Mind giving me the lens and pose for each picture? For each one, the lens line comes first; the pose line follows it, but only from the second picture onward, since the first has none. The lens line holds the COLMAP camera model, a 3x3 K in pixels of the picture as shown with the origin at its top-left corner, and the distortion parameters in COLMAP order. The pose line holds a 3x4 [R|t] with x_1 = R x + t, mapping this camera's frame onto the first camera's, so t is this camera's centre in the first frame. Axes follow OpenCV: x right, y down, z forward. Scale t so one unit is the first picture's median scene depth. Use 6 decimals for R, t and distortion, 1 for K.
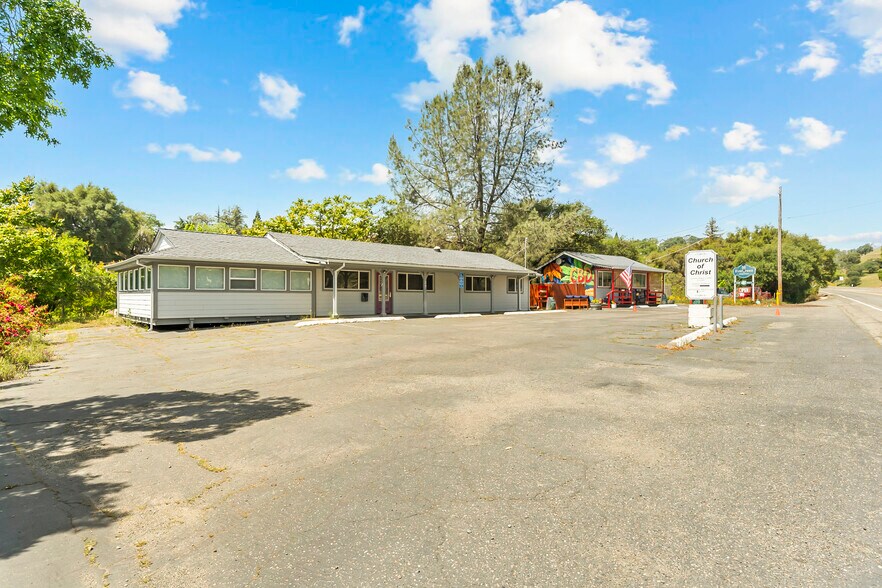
lens RADIAL K [[449.5, 0, 441.7], [0, 449.5, 298.1], [0, 0, 1]] dist [0.001642, 0.000122]
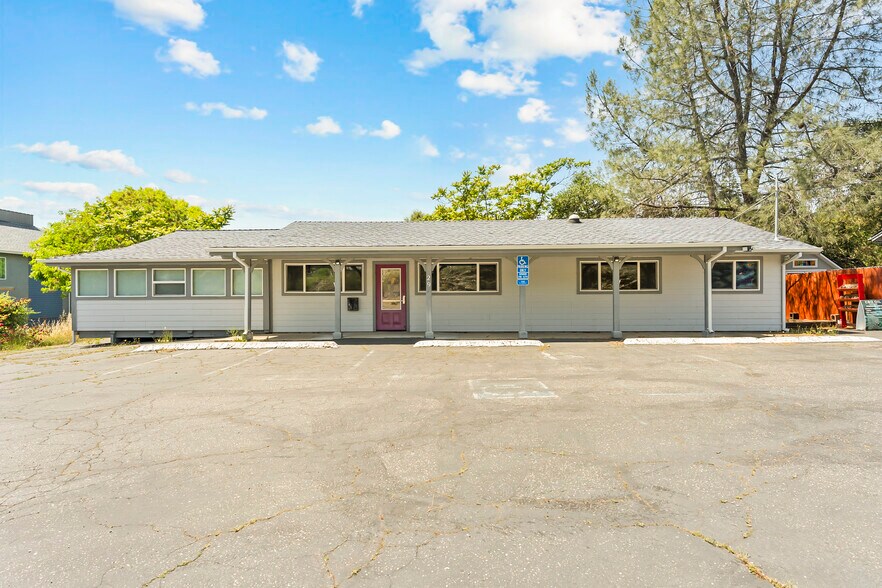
lens RADIAL K [[449.5, 0, 441.7], [0, 449.5, 298.1], [0, 0, 1]] dist [0.001642, 0.000122]
pose [[0.728955, -0.012181, -0.684453, 0.347042], [0.006651, 0.999921, -0.010712, -0.003118], [0.684529, 0.003257, 0.728978, 0.604871]]
